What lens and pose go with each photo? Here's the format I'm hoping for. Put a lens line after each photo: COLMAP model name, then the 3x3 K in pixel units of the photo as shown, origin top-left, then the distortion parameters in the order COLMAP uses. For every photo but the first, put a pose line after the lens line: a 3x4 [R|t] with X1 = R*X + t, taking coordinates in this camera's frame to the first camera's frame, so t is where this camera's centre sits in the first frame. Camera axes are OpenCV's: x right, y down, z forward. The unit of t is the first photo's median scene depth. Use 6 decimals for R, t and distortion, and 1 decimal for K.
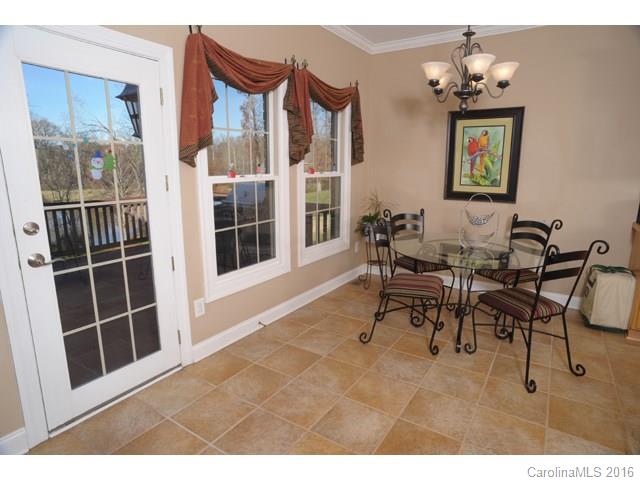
lens RADIAL K [[368.1, 0, 320.0], [0, 368.1, 240.0], [0, 0, 1]] dist [-0.093204, 0.064498]
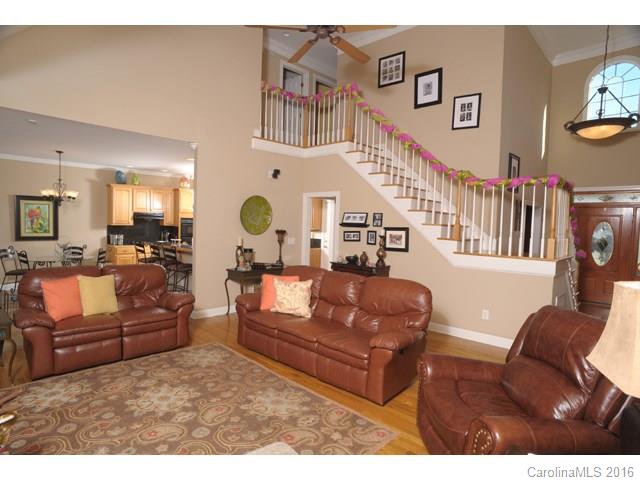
lens RADIAL K [[368.1, 0, 320.0], [0, 368.1, 240.0], [0, 0, 1]] dist [-0.093204, 0.064498]
pose [[0.163290, -0.047652, 0.985427, -1.299636], [0.169397, 0.985353, 0.019578, 0.119309], [-0.971926, 0.163732, 0.168970, -0.881757]]
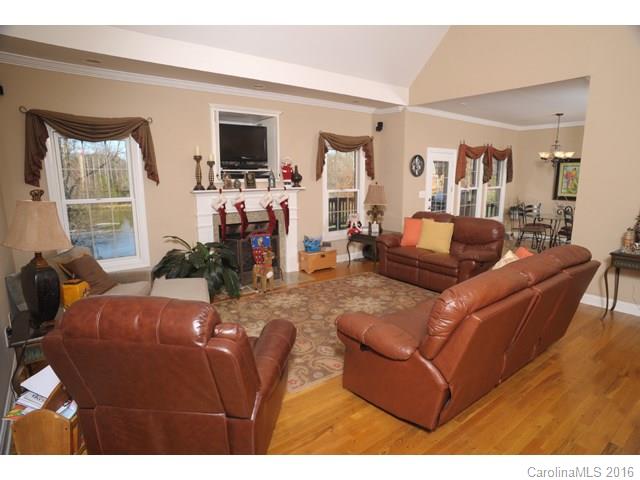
lens RADIAL K [[368.1, 0, 320.0], [0, 368.1, 240.0], [0, 0, 1]] dist [-0.093204, 0.064498]
pose [[0.948561, 0.054118, -0.311933, -0.307373], [-0.061403, 0.998021, -0.013572, 0.255841], [0.310581, 0.032028, 0.950007, -1.522093]]
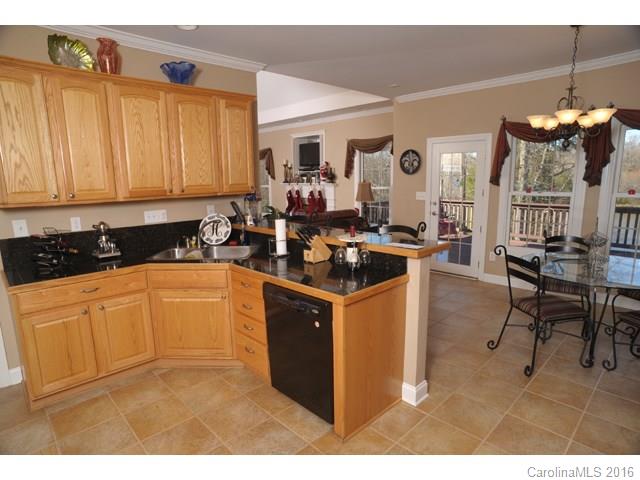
lens RADIAL K [[368.1, 0, 320.0], [0, 368.1, 240.0], [0, 0, 1]] dist [-0.093204, 0.064498]
pose [[-0.216080, 0.168553, -0.961717, 1.221992], [-0.181503, 0.960884, 0.209187, -0.098793], [0.959357, 0.219756, -0.177035, 0.304379]]
